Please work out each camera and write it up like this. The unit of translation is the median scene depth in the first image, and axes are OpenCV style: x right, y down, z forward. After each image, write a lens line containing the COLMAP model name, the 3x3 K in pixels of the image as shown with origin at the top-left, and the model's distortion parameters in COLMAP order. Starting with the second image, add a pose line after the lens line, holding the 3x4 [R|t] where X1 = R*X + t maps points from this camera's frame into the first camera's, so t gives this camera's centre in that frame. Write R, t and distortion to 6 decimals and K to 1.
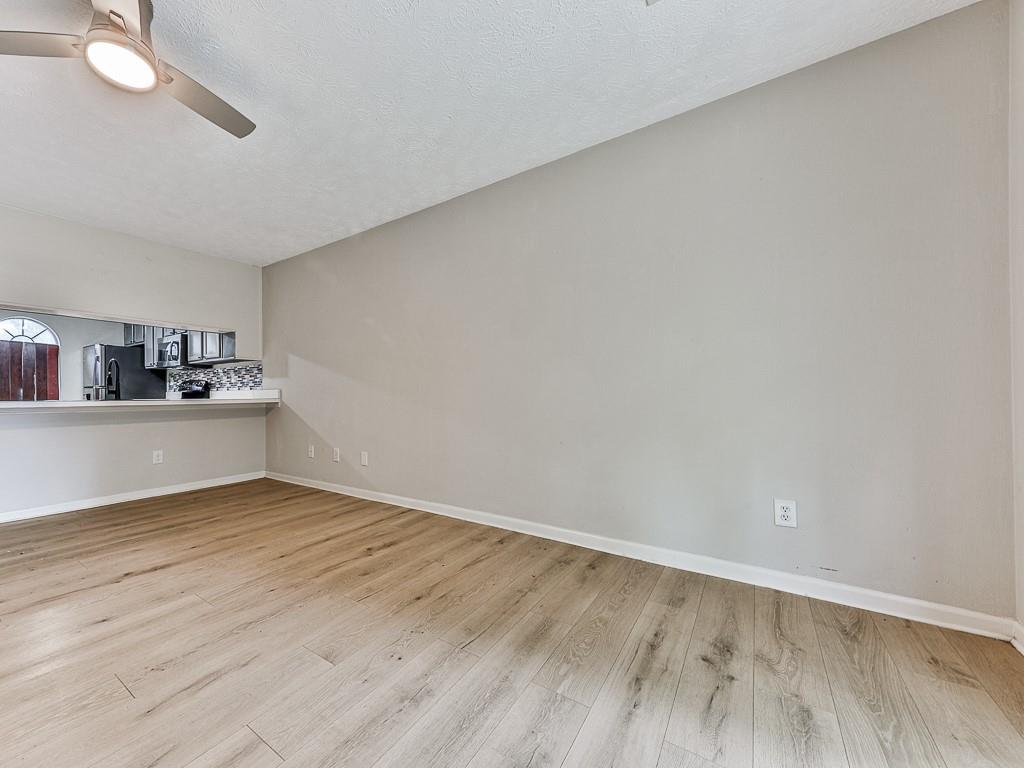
lens RADIAL K [[423.0, 0, 448.6], [0, 423.0, 392.6], [0, 0, 1]] dist [0.014571, -0.002738]
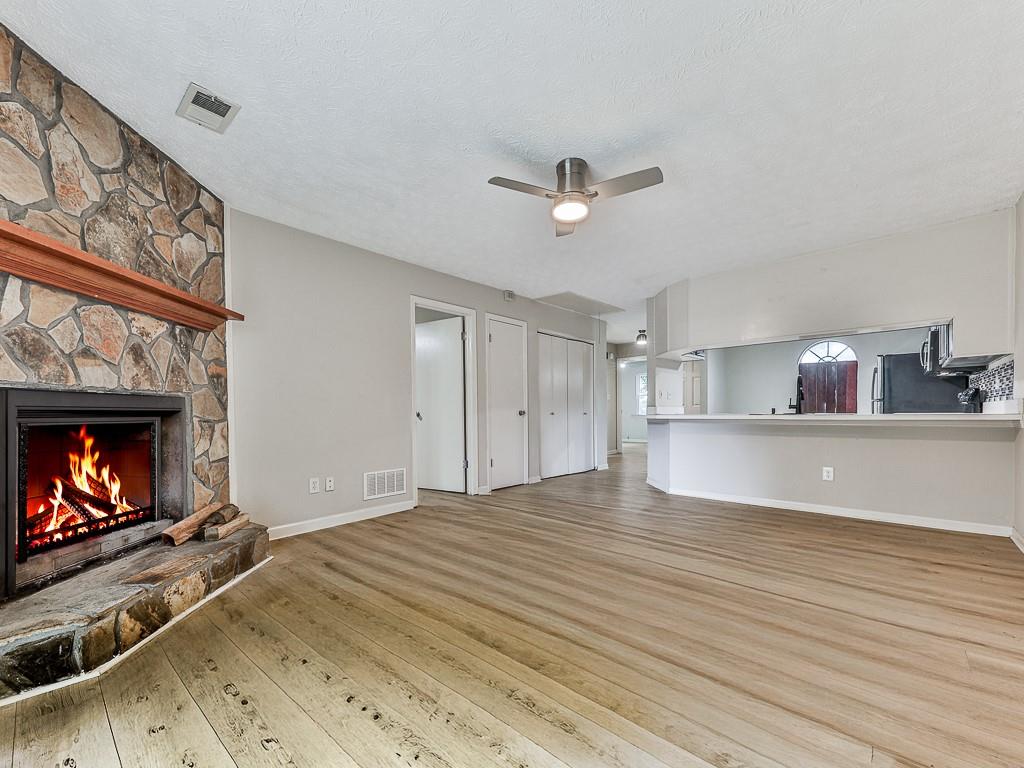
lens RADIAL K [[423.0, 0, 498.3], [0, 423.0, 419.5], [0, 0, 1]] dist [0.014571, -0.002738]
pose [[-0.102331, 0.024064, -0.994459, 0.264588], [0.010913, 0.999674, 0.023067, -0.001099], [0.994691, -0.008492, -0.102560, 0.276486]]
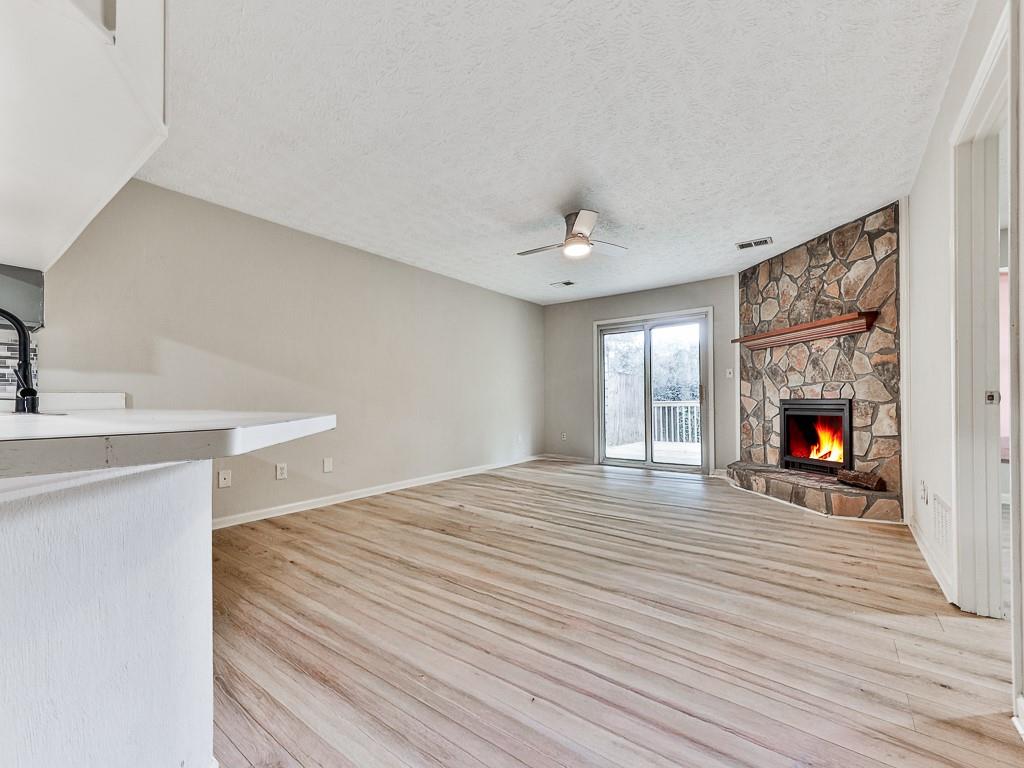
lens RADIAL K [[423.0, 0, 507.7], [0, 423.0, 397.3], [0, 0, 1]] dist [0.014571, -0.002738]
pose [[0.007255, 0.014059, 0.999875, -0.876876], [0.004079, 0.999892, -0.014088, 0.008166], [-0.999965, 0.004181, 0.007196, 0.413245]]
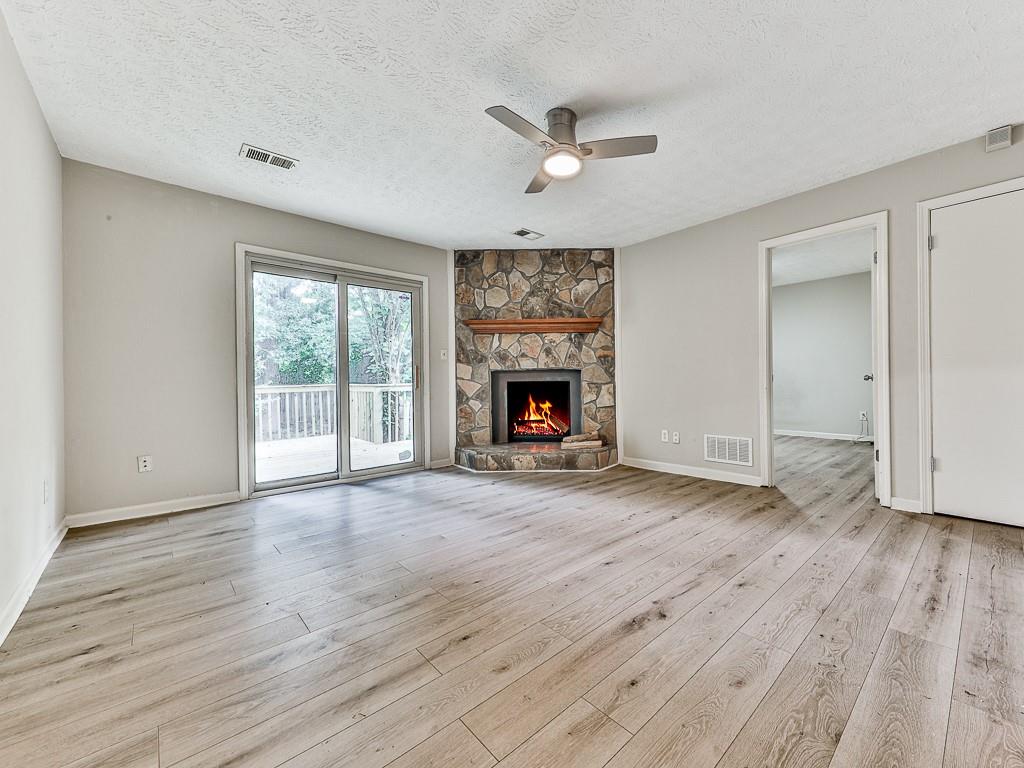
lens RADIAL K [[423.0, 0, 580.3], [0, 423.0, 381.1], [0, 0, 1]] dist [0.014571, -0.002738]
pose [[-0.991415, 0.019599, 0.129278, -0.306789], [0.018879, 0.999799, -0.006795, 0.009390], [-0.129385, -0.004296, -0.991585, 0.763484]]
